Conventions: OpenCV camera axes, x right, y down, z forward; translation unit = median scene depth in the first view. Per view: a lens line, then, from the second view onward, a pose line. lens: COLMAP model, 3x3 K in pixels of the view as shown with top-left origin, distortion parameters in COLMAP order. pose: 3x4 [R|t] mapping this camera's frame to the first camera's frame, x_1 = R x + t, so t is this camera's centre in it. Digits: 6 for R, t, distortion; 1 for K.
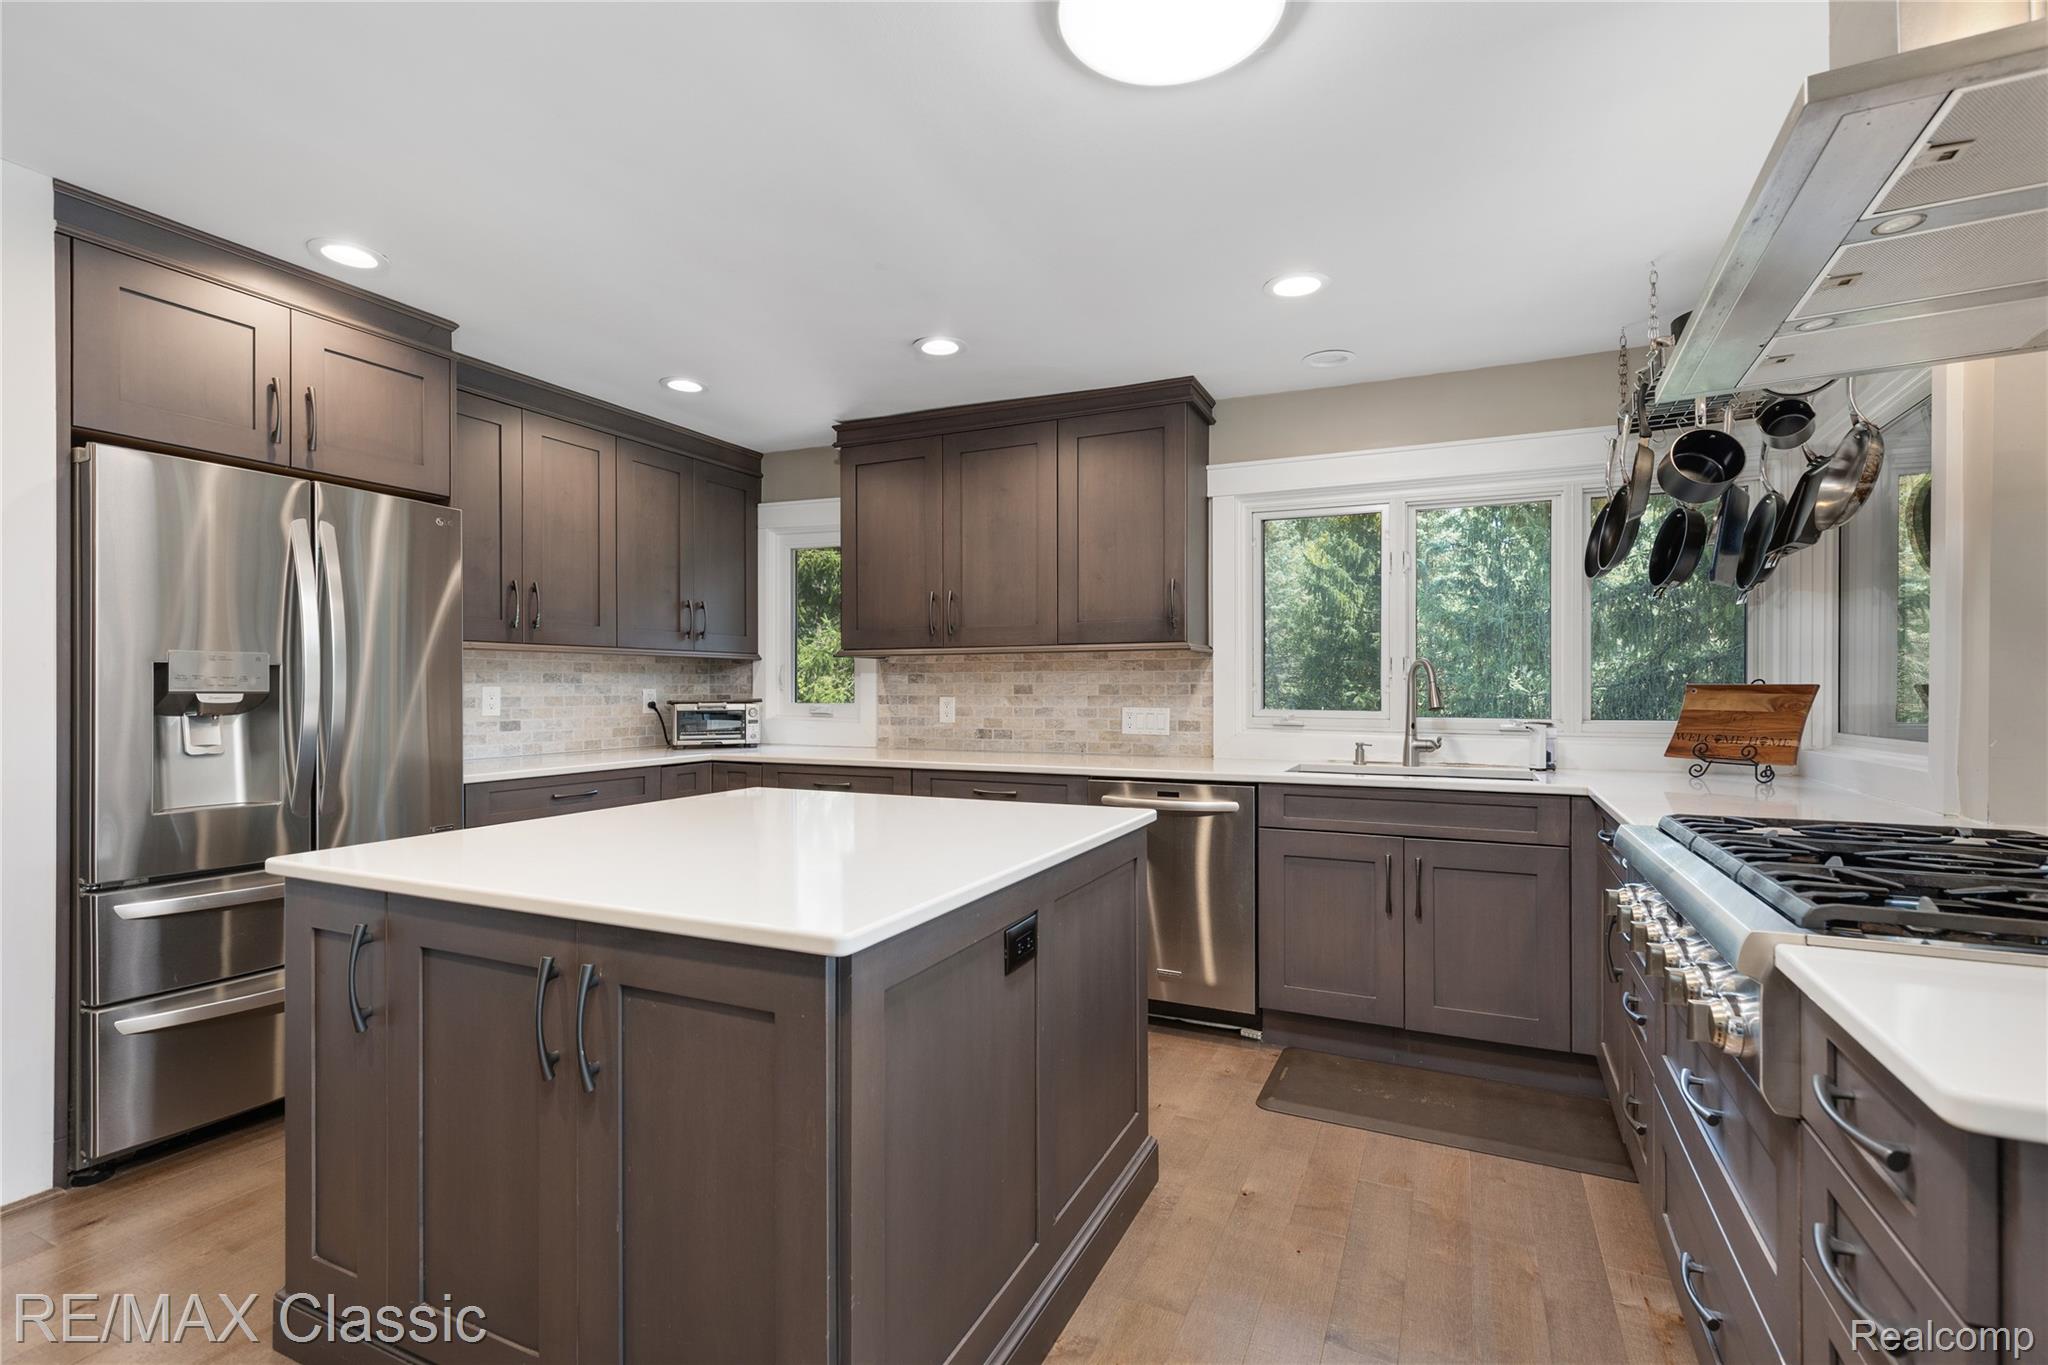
lens RADIAL K [[926.1, 0, 1021.5], [0, 926.1, 683.4], [0, 0, 1]] dist [0.015565, -0.004806]
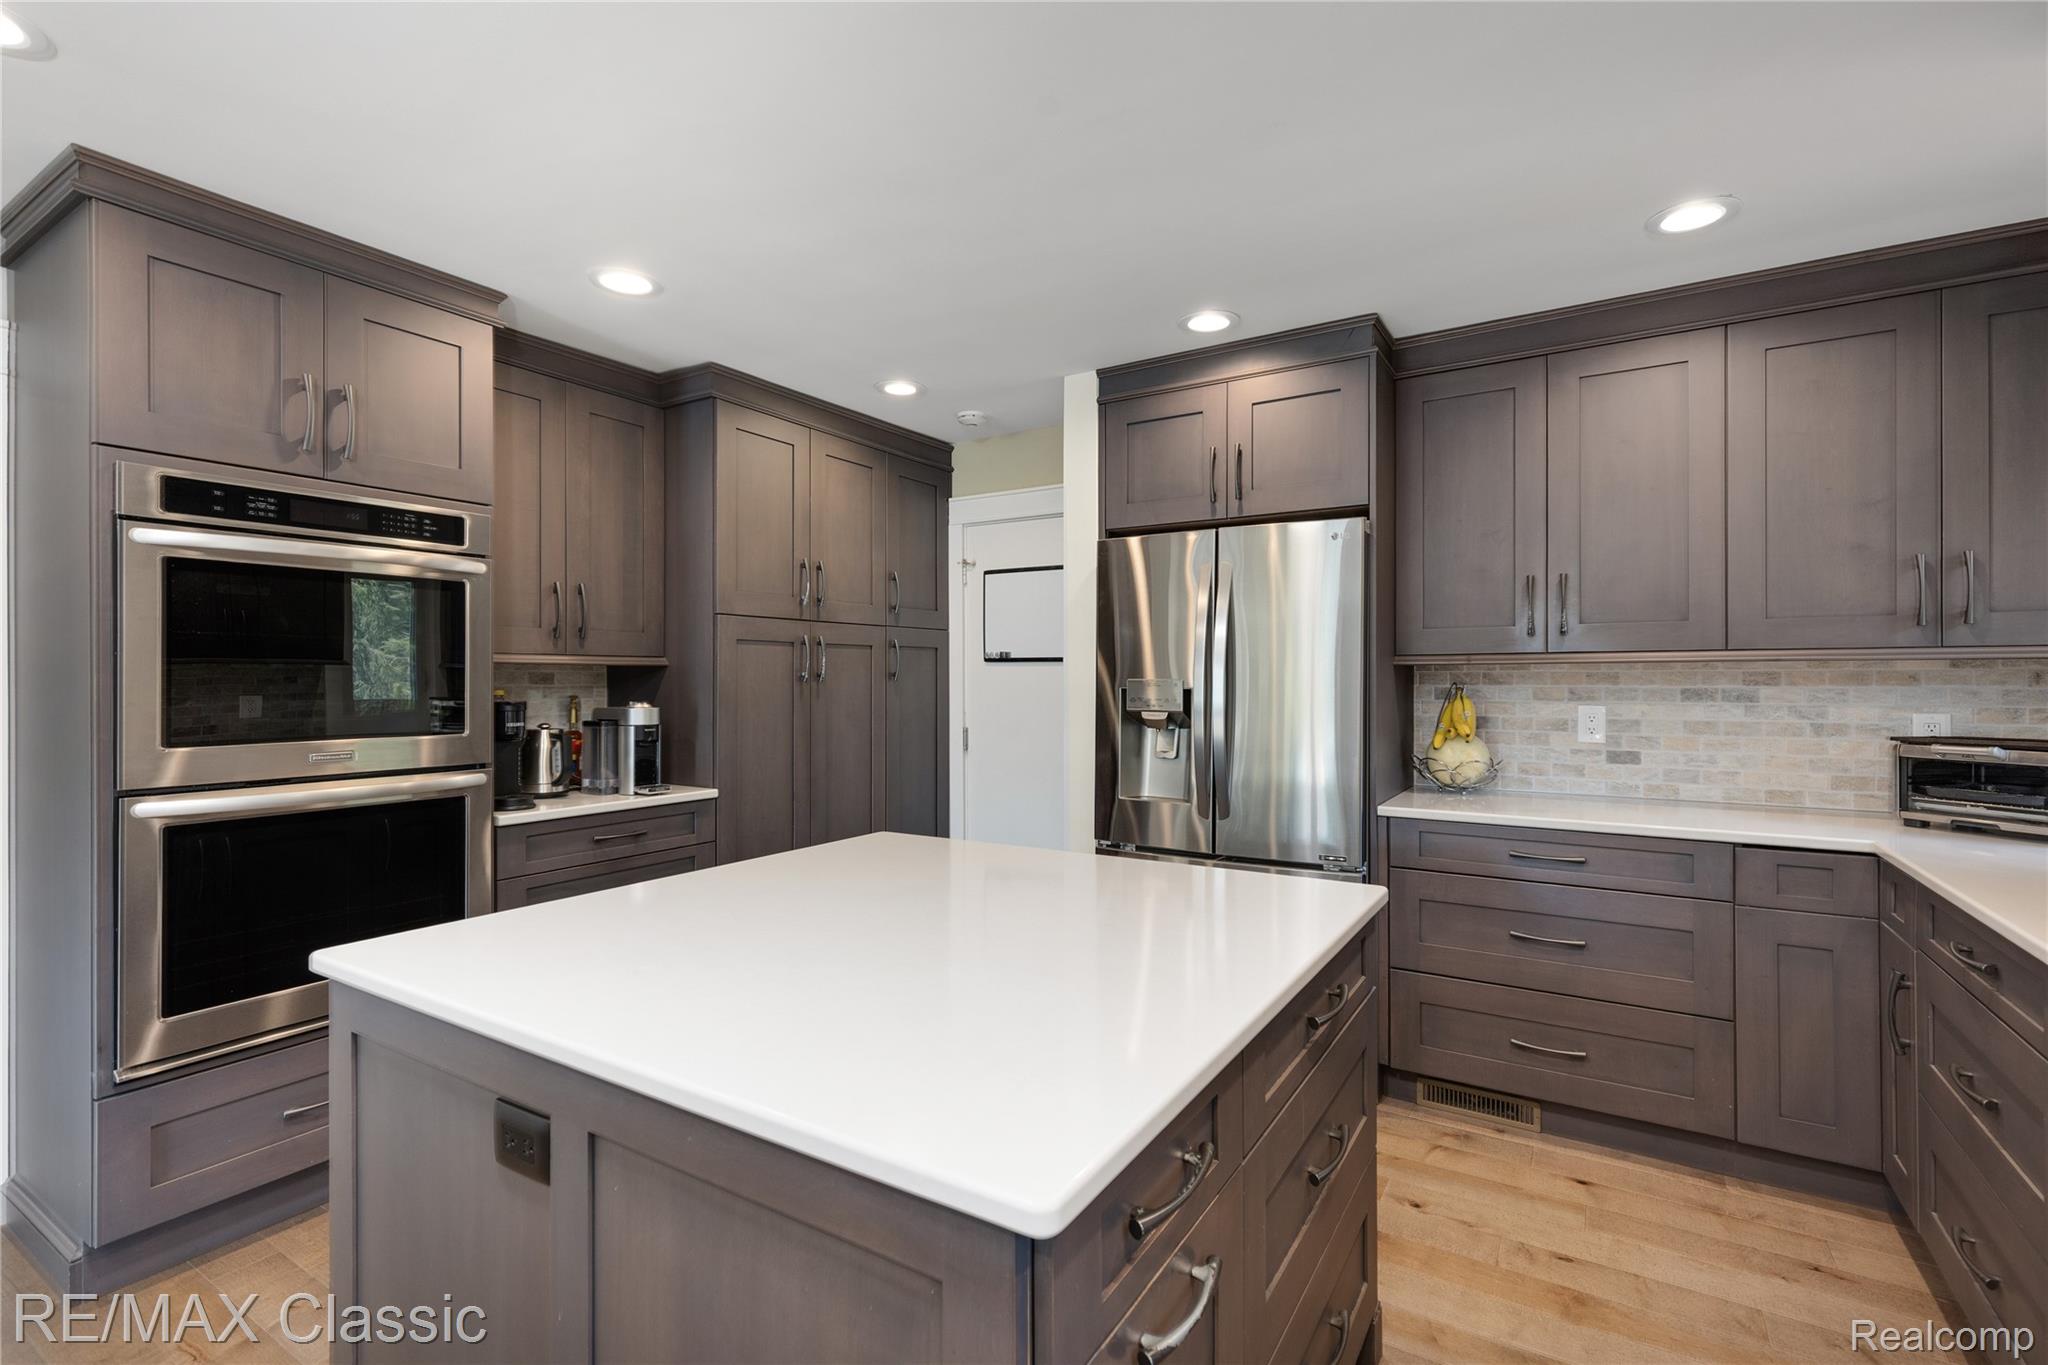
lens RADIAL K [[926.1, 0, 1021.5], [0, 926.1, 683.4], [0, 0, 1]] dist [0.015565, -0.004806]
pose [[-0.111532, 0.002631, -0.993757, 0.434989], [0.005938, 0.999980, 0.001981, -0.032006], [0.993743, -0.005680, -0.111545, 0.956856]]
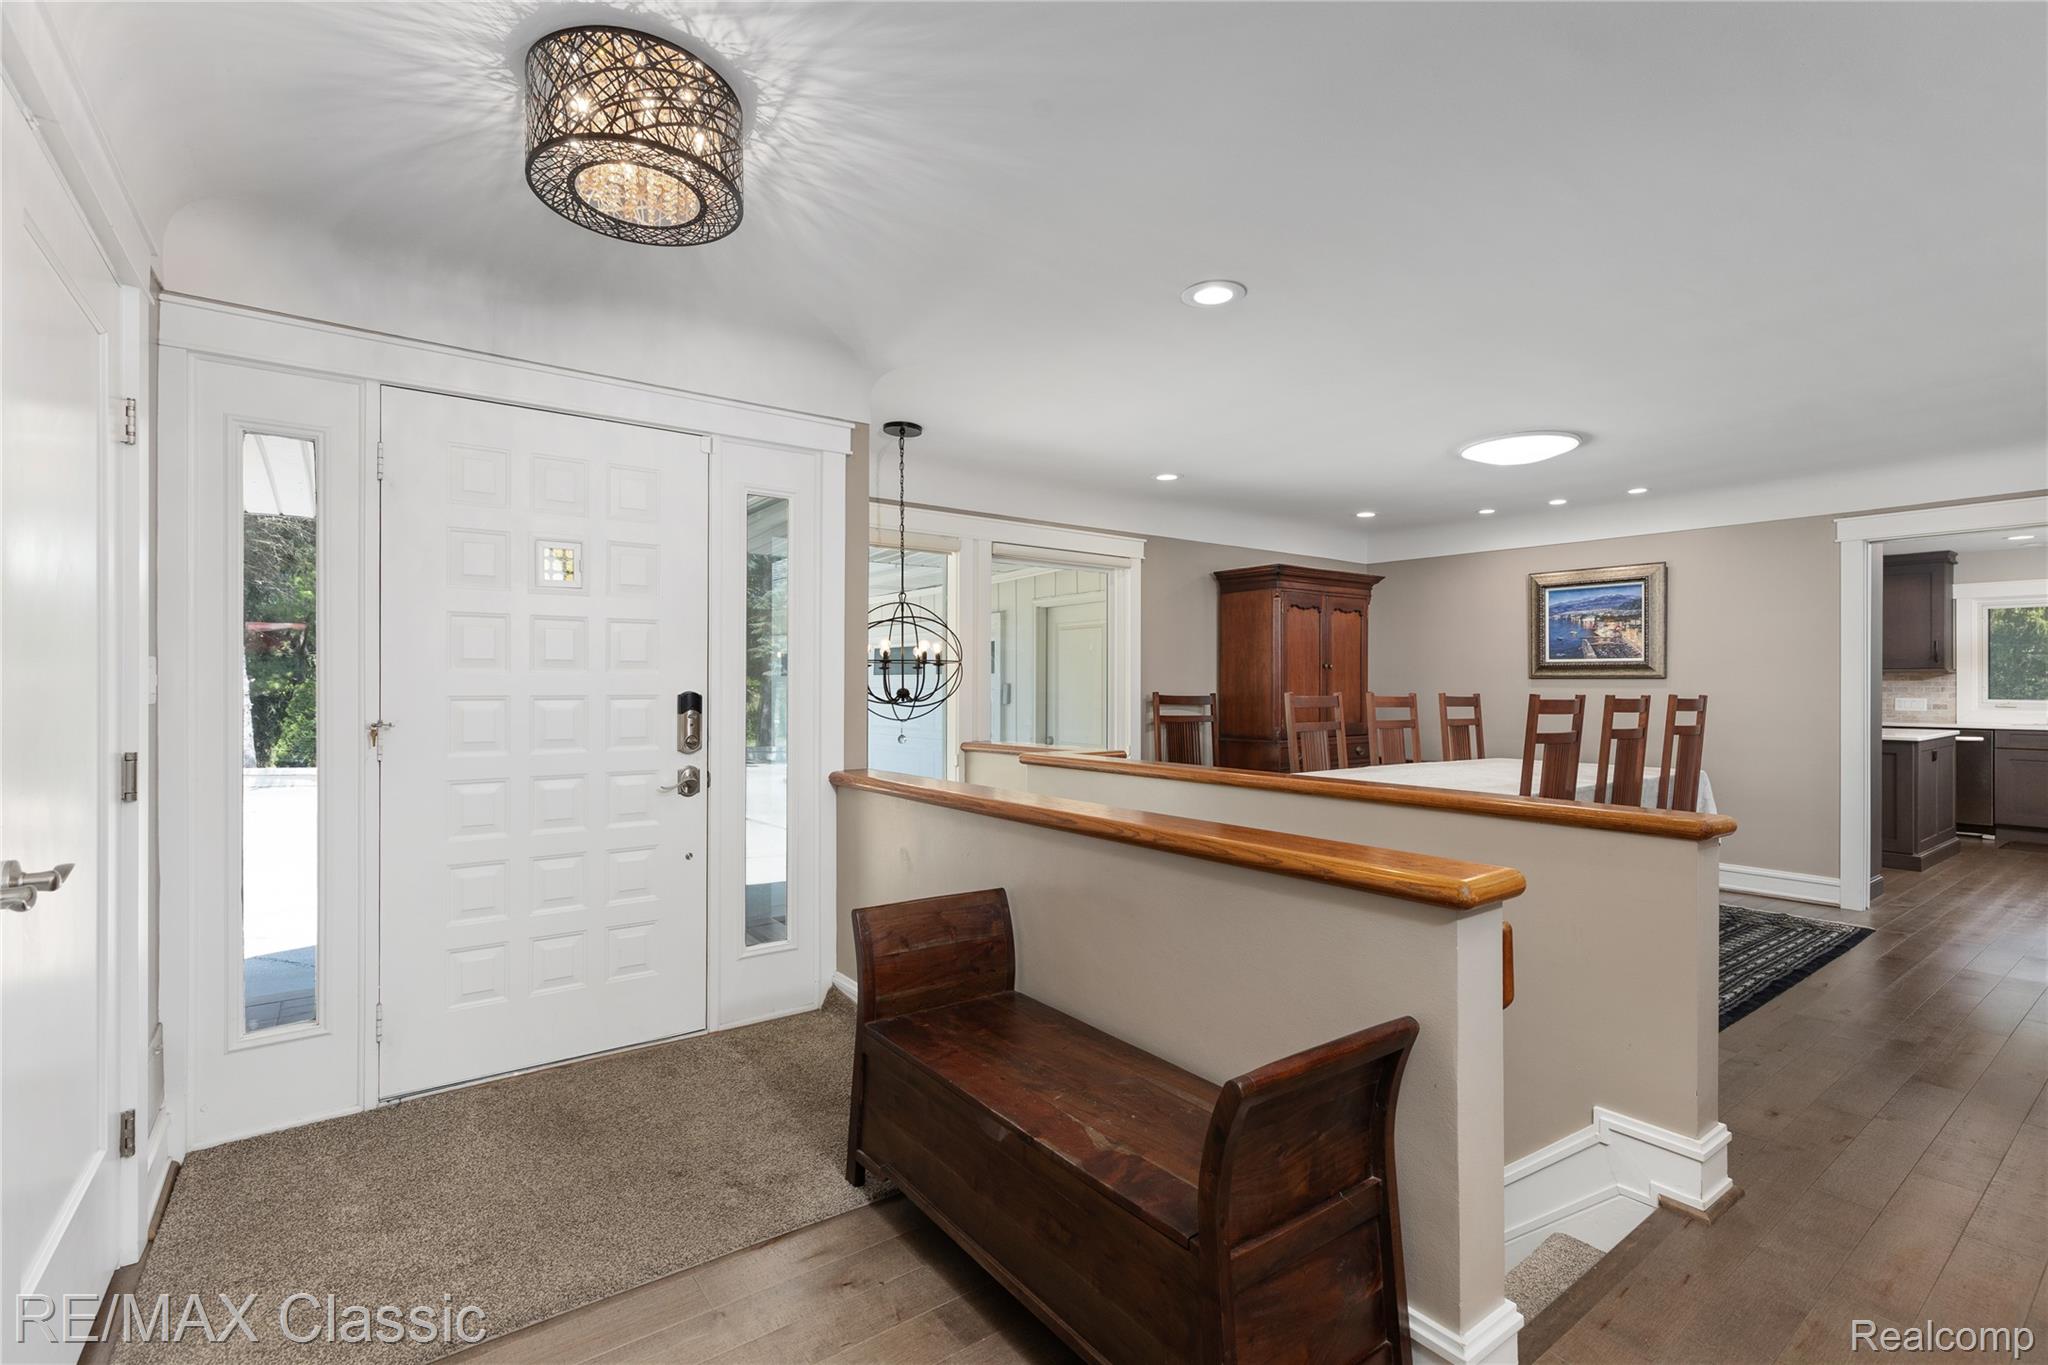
lens RADIAL K [[918.1, 0, 1024.0], [0, 918.1, 682.5], [0, 0, 1]] dist [0.002527, 0.000204]
pose [[0.882320, 0.000490, -0.470650, -0.388846], [0.001497, 0.999991, 0.003848, -0.011970], [0.470648, -0.004100, 0.882312, -1.060027]]
